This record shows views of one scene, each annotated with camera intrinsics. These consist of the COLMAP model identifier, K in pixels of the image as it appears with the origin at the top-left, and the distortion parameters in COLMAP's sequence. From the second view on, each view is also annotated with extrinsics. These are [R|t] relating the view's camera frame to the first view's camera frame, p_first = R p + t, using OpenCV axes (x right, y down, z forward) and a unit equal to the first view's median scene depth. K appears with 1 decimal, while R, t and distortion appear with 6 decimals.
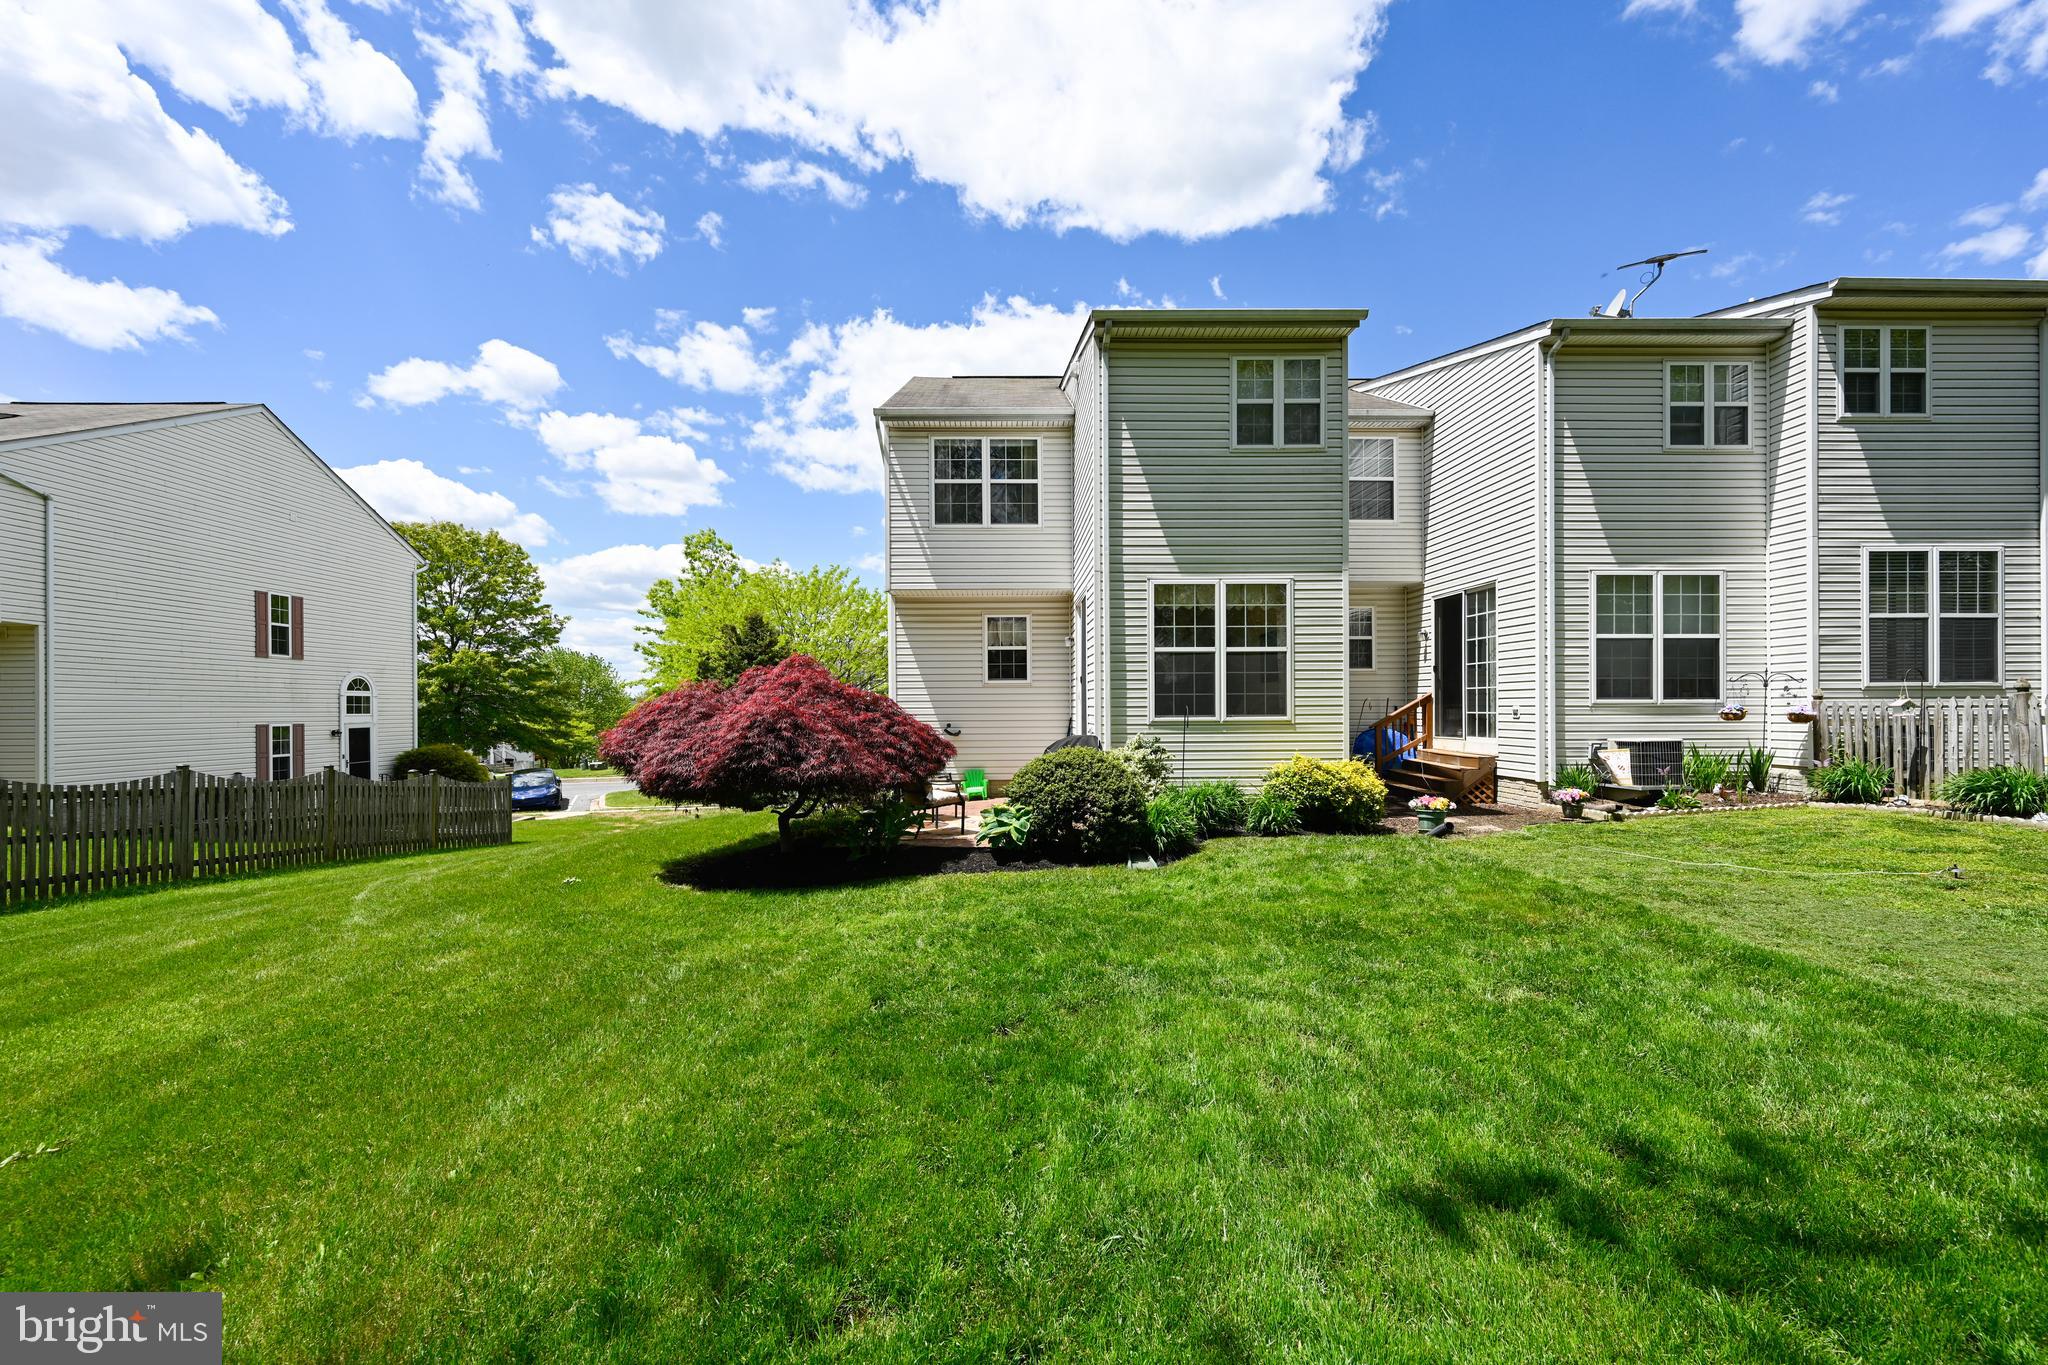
lens RADIAL K [[834.0, 0, 1041.0], [0, 834.0, 713.5], [0, 0, 1]] dist [0.000607, 0.000606]
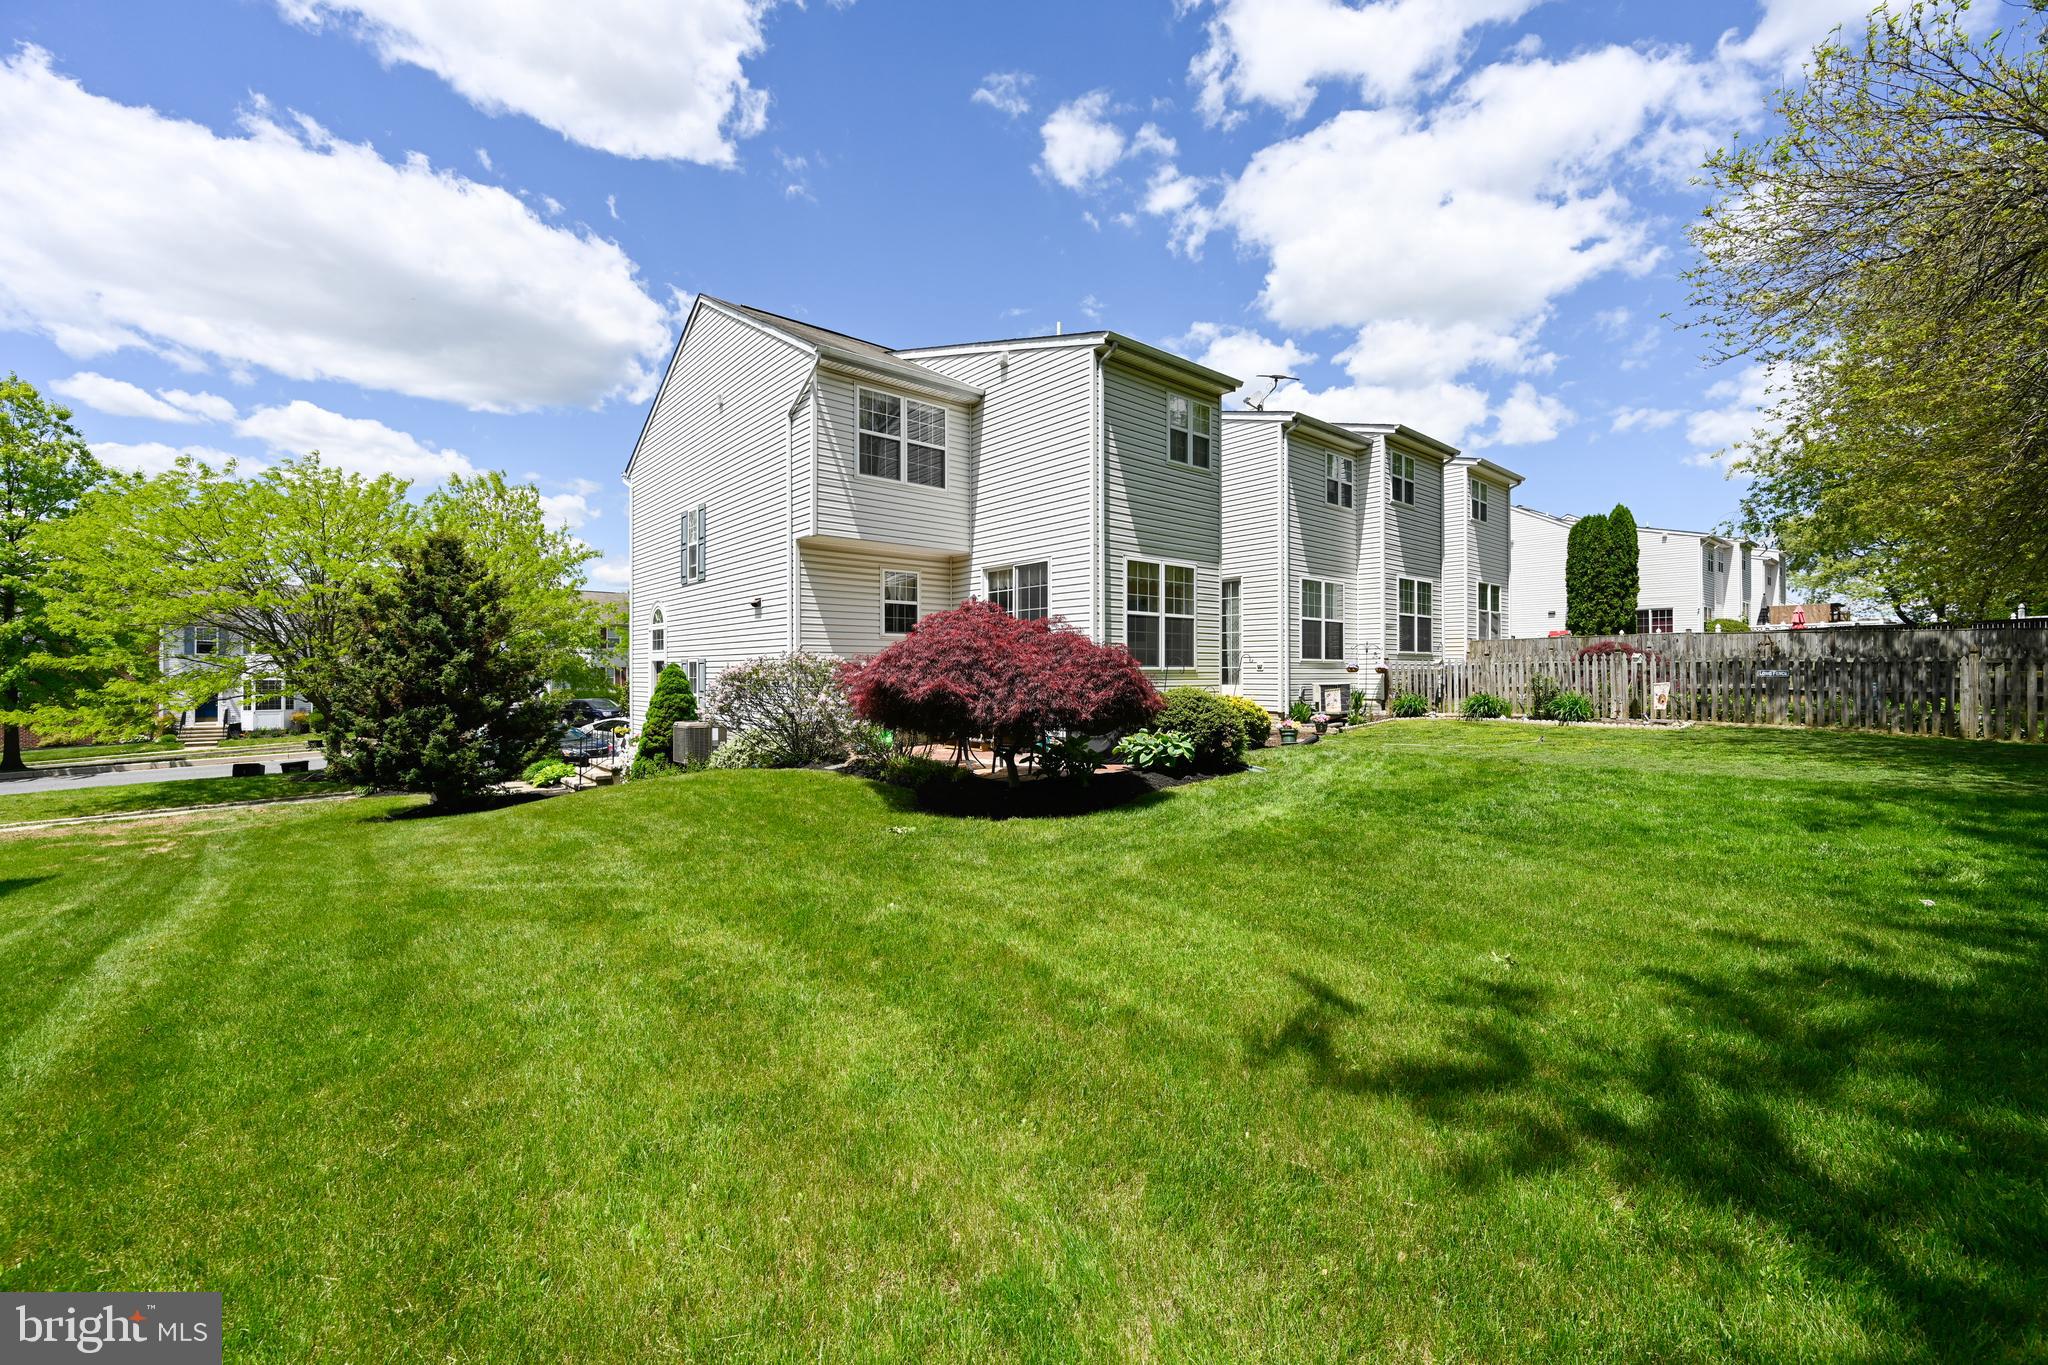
lens RADIAL K [[834.0, 0, 1045.4], [0, 834.0, 678.4], [0, 0, 1]] dist [0.000607, 0.000606]
pose [[0.764958, -0.000605, 0.644080, -0.657320], [-0.000854, 0.999998, 0.001953, 0.016562], [-0.644080, -0.002044, 0.764956, 0.106309]]
